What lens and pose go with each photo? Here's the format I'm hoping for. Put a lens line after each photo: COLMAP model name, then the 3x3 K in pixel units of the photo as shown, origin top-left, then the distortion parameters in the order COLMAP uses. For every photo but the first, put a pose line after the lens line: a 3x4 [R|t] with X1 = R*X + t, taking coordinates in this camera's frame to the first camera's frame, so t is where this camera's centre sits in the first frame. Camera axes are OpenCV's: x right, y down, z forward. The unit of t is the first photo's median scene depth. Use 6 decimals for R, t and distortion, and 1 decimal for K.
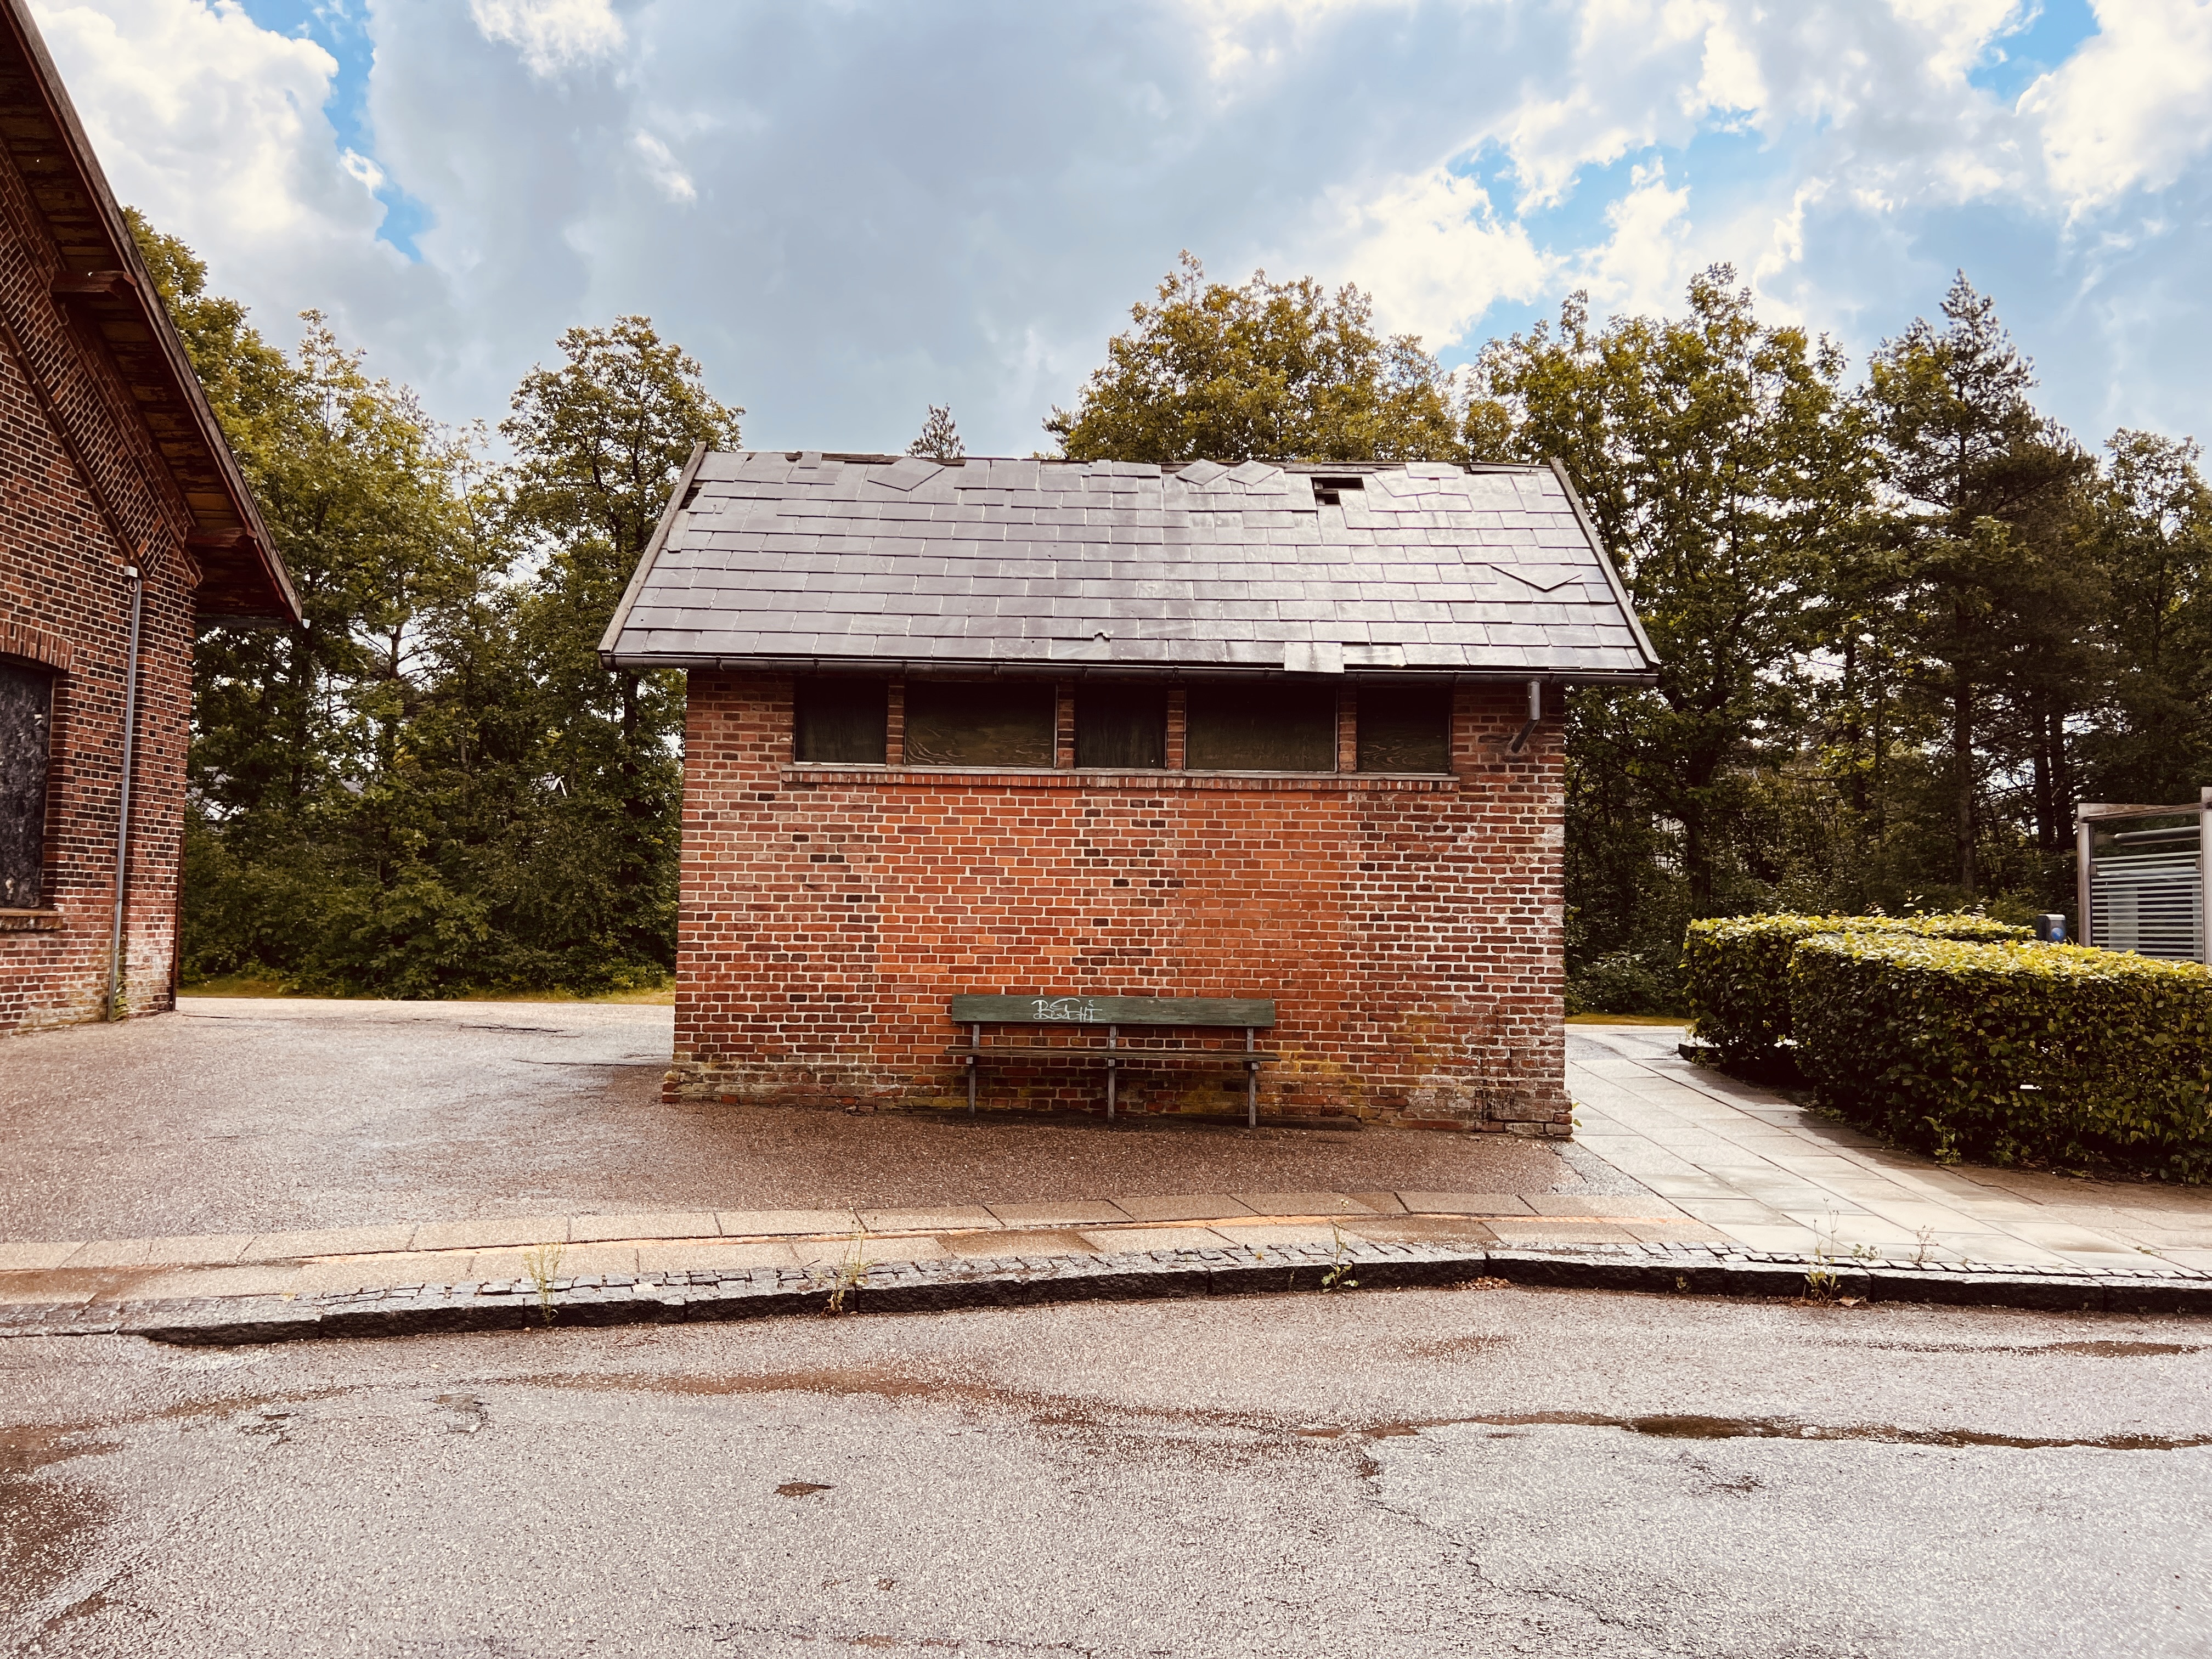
lens RADIAL K [[1664.9, 0, 1085.6], [0, 1664.9, 812.8], [0, 0, 1]] dist [0.074533, -0.097716]
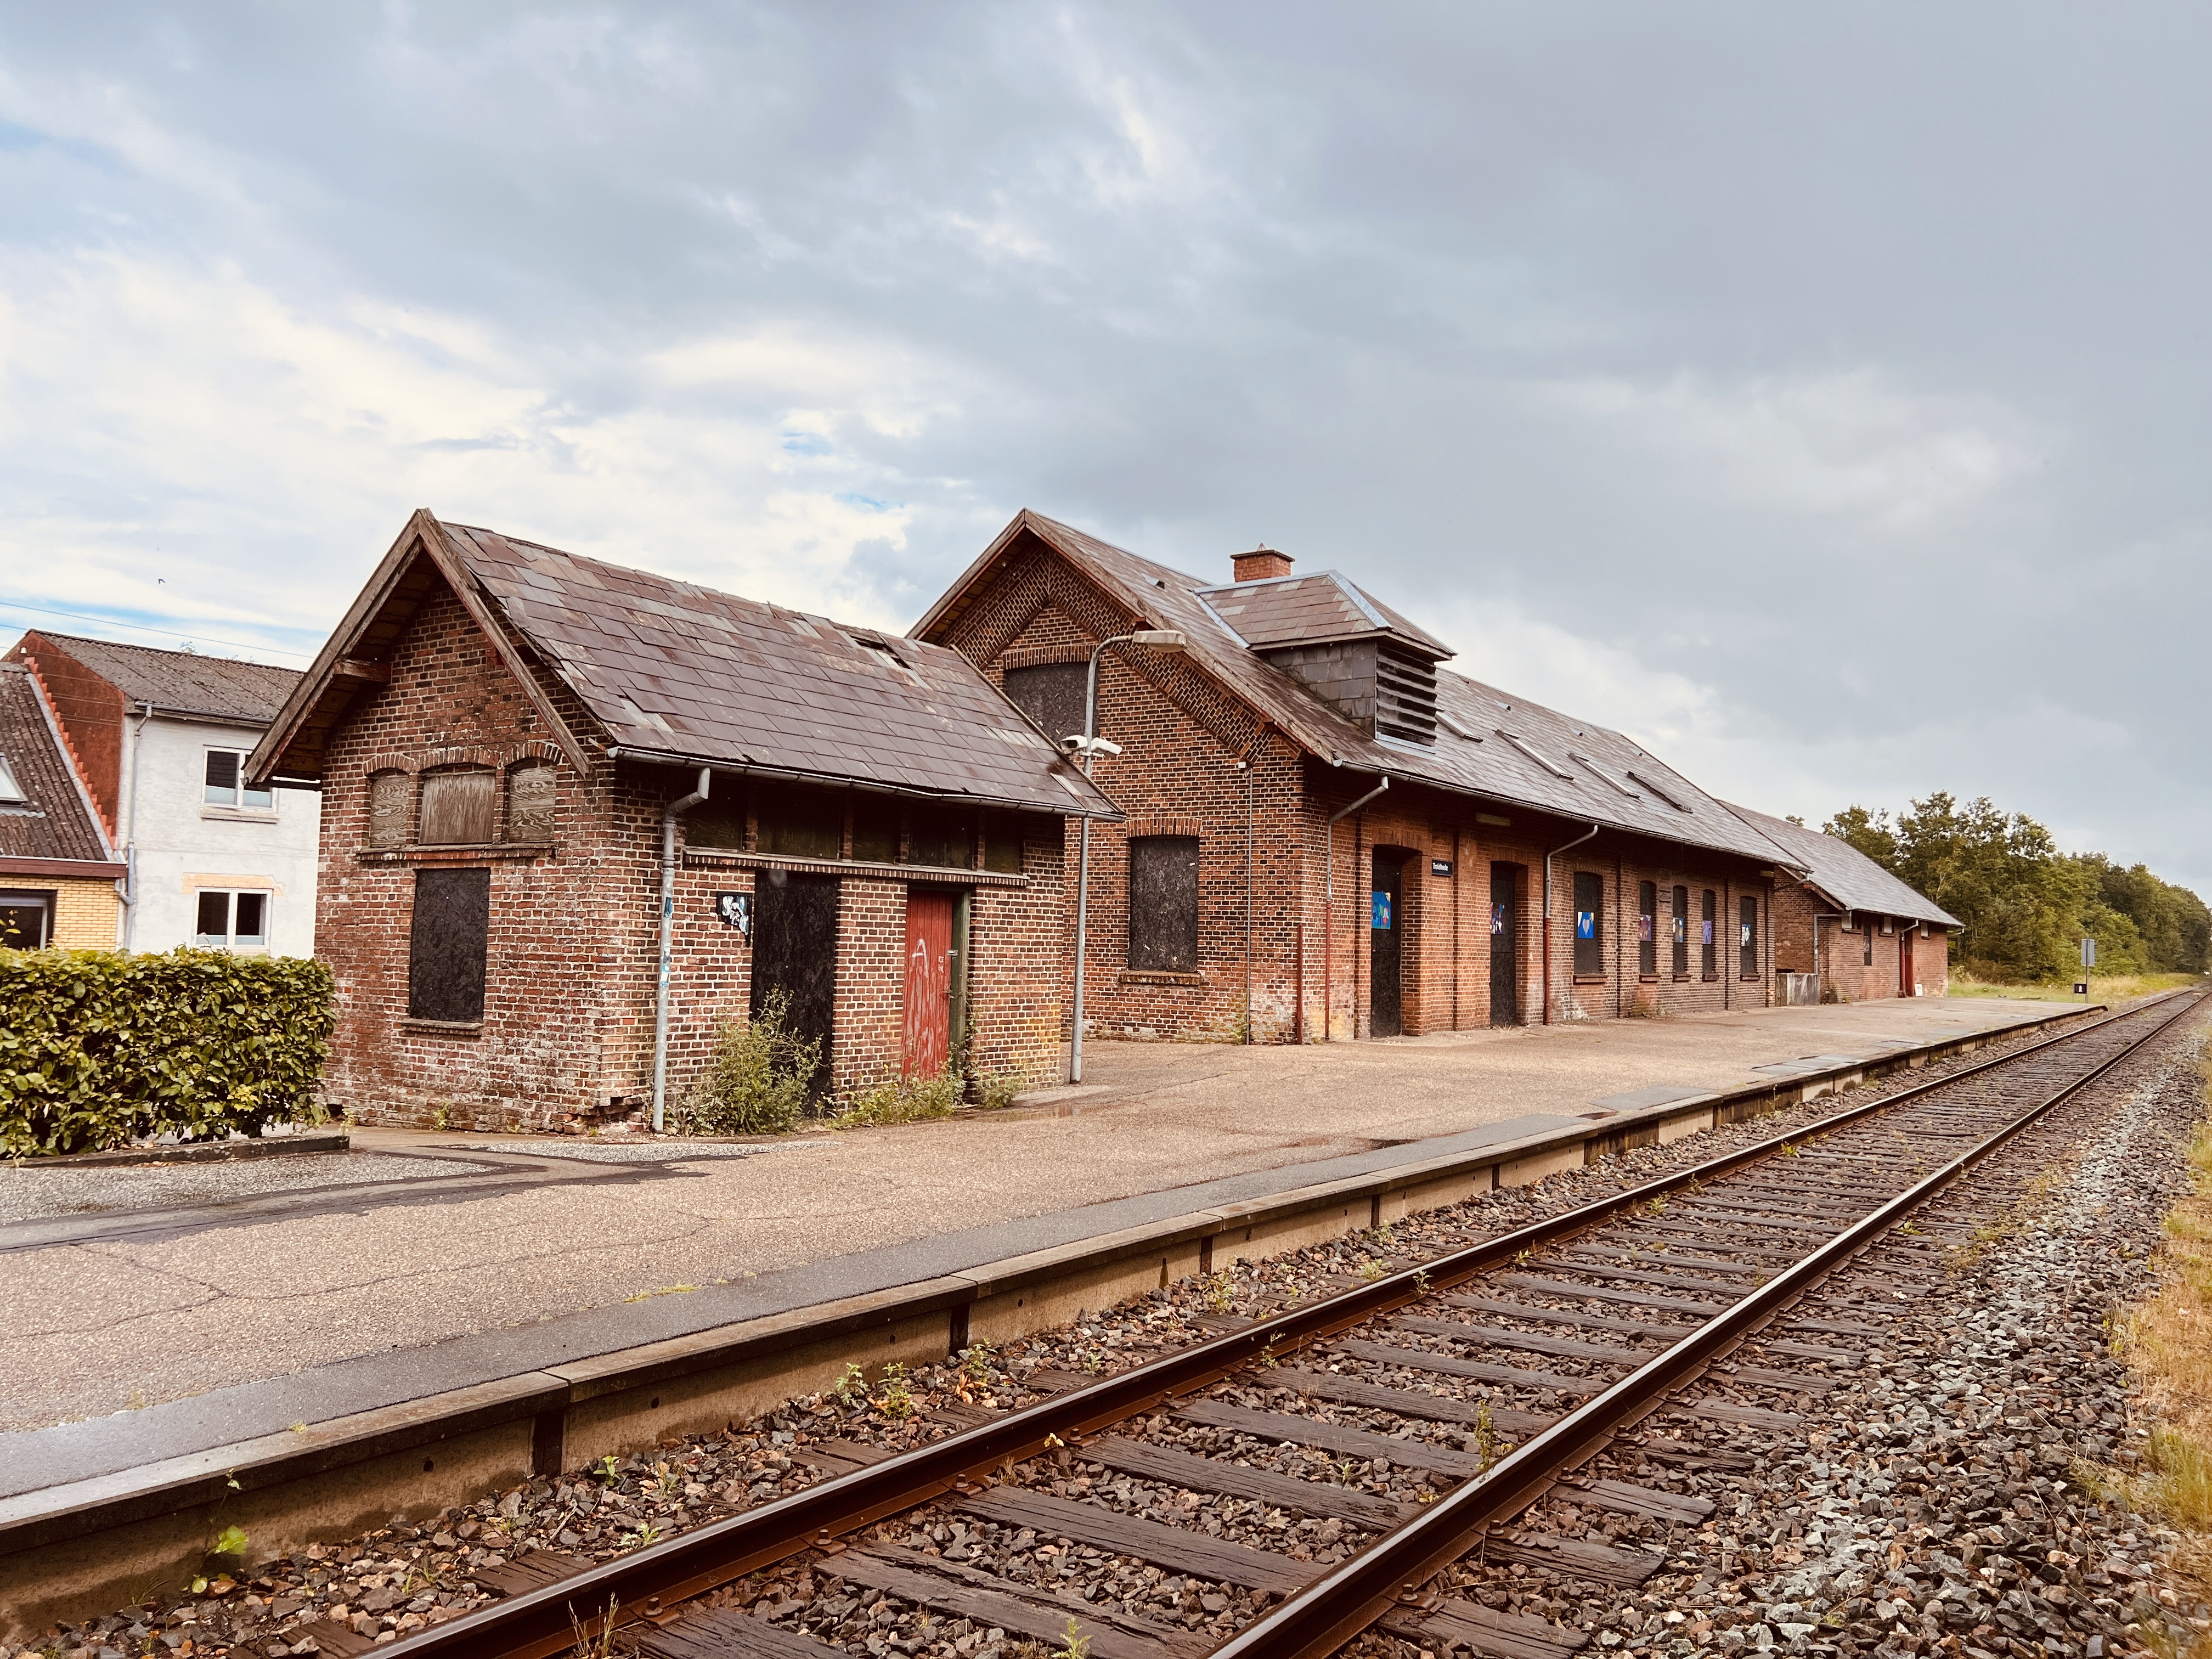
lens RADIAL K [[1664.9, 0, 1107.7], [0, 1664.9, 825.6], [0, 0, 1]] dist [0.074533, -0.097716]
pose [[-0.556159, -0.090164, -0.826170, 0.832480], [0.023005, 0.992046, -0.123753, 0.111032], [0.830757, -0.087832, -0.549662, 1.795777]]
